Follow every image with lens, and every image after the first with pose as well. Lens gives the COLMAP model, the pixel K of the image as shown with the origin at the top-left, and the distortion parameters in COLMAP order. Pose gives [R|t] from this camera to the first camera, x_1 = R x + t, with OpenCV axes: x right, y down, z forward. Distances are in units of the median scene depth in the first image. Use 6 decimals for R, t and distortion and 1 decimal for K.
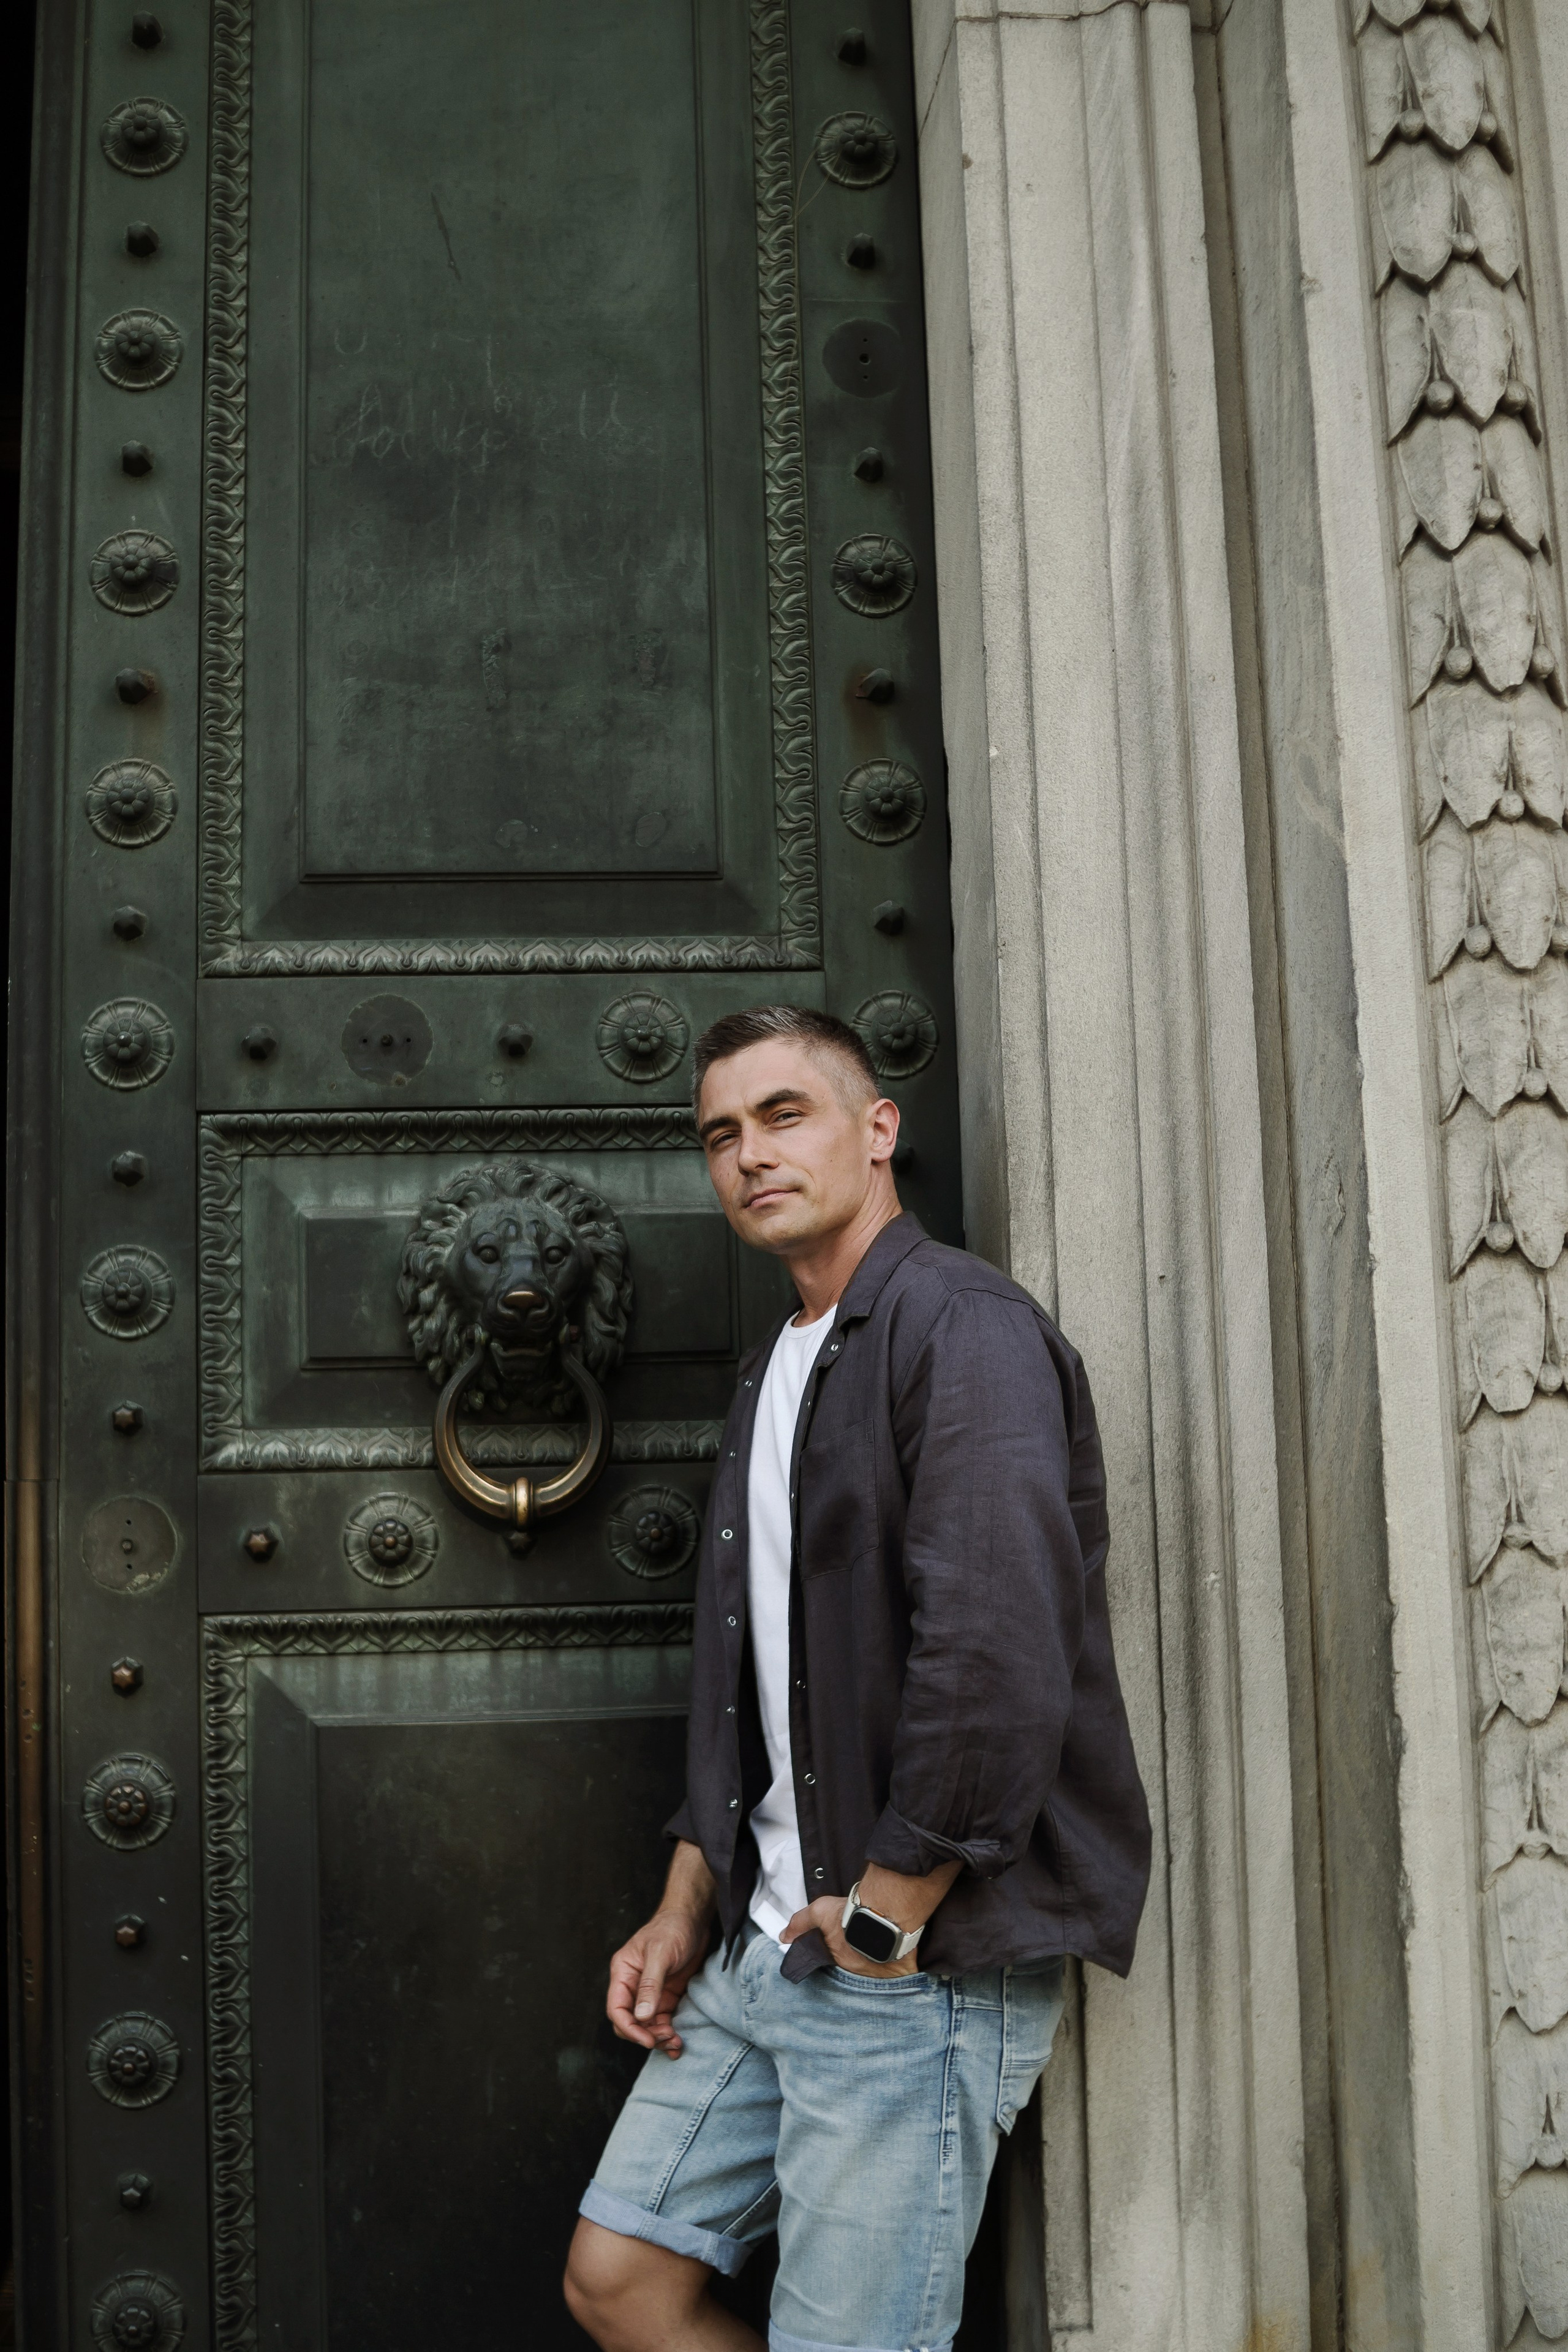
lens RADIAL K [[2556.4, 0, 777.8], [0, 2556.4, 1091.2], [0, 0, 1]] dist [-0.142917, 0.107766]
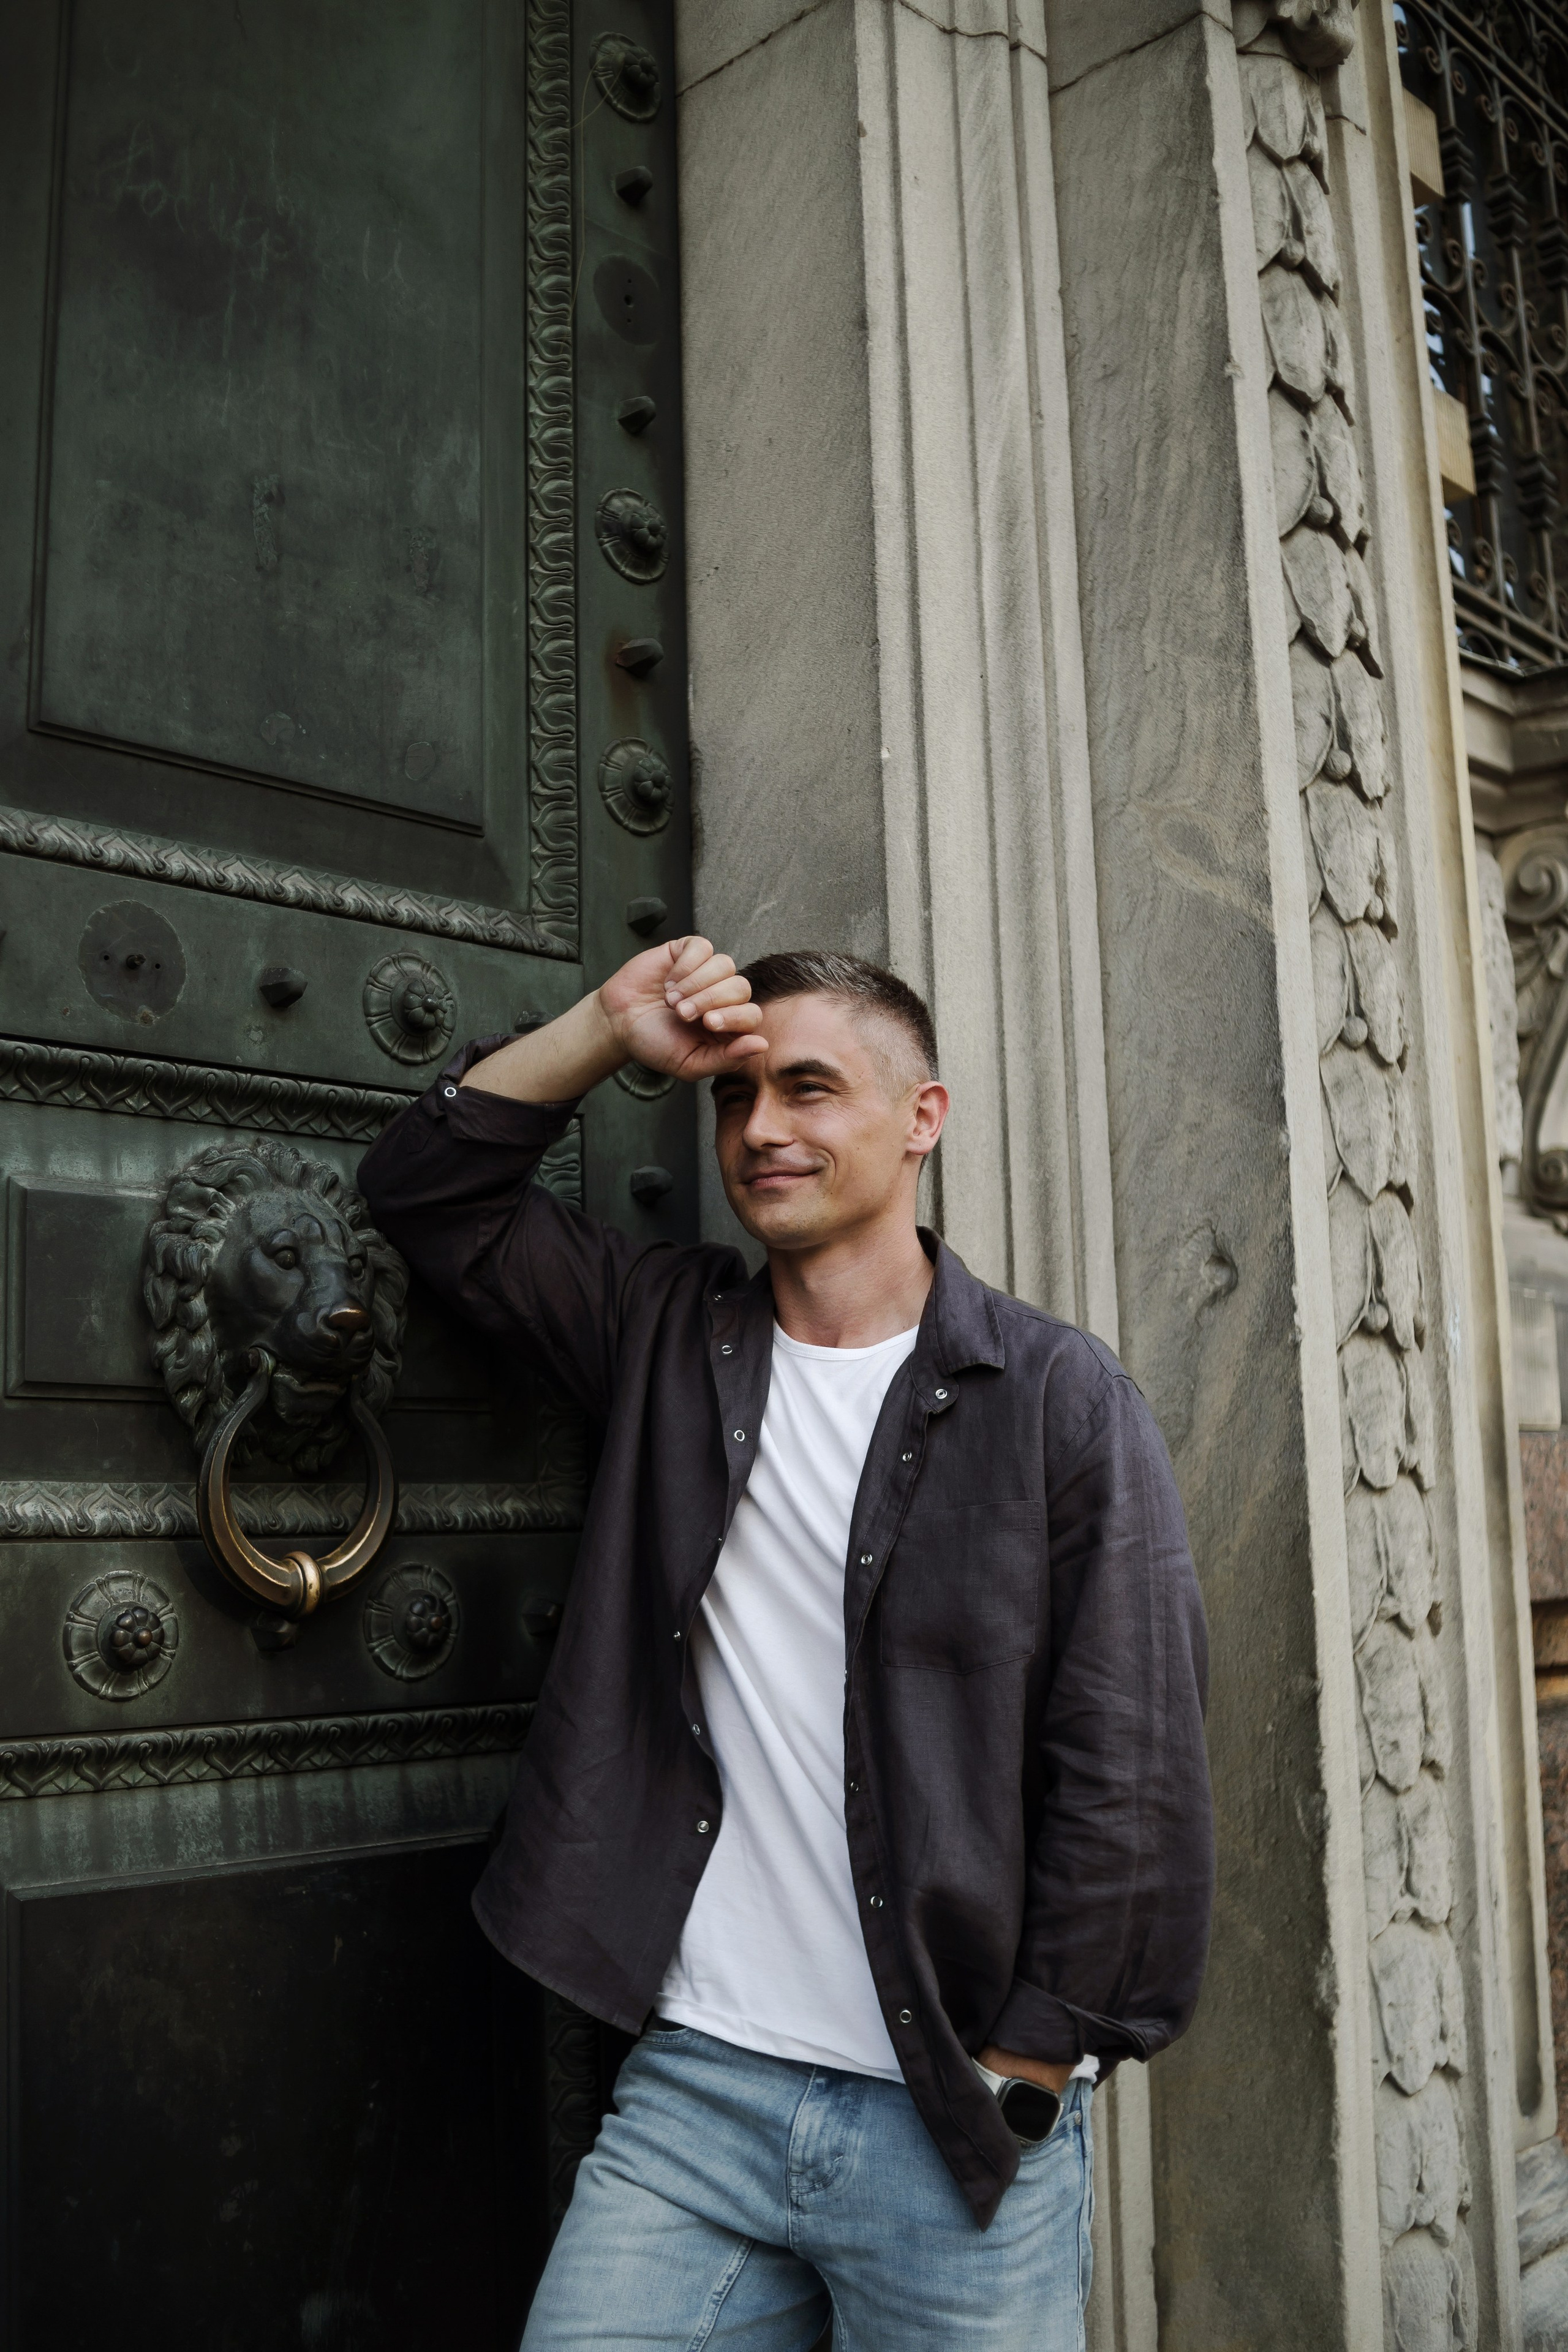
lens RADIAL K [[2332.9, 0, 787.4], [0, 2332.9, 1133.3], [0, 0, 1]] dist [-0.144377, 0.101760]
pose [[0.772738, 0.115883, 0.624056, -0.430110], [-0.089433, 0.993262, -0.073701, 0.063968], [-0.628392, 0.001140, 0.777896, 0.361098]]
